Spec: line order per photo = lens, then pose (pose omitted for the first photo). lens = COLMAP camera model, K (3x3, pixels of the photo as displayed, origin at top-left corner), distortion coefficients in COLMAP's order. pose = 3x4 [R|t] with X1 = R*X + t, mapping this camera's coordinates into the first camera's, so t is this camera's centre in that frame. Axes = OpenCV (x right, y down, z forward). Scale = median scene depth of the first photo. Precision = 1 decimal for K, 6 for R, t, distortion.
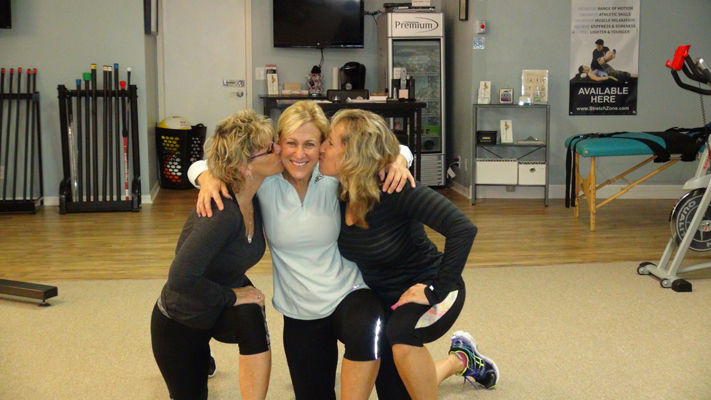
lens RADIAL K [[868.3, 0, 355.3], [0, 868.3, 200.1], [0, 0, 1]] dist [-0.025541, 0.000000]
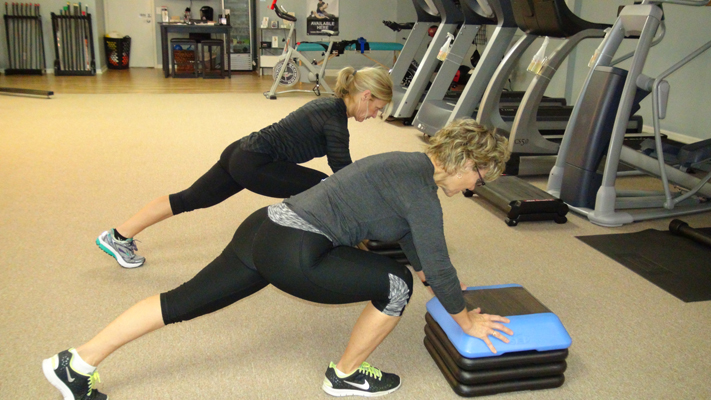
lens RADIAL K [[616.6, 0, 355.8], [0, 616.6, 199.1], [0, 0, 1]] dist [-0.007743, -0.016259]
pose [[0.993062, -0.002687, 0.117563, 0.194873], [-0.013014, 0.991087, 0.132576, 0.099919], [-0.116871, -0.133186, 0.984176, -0.554532]]
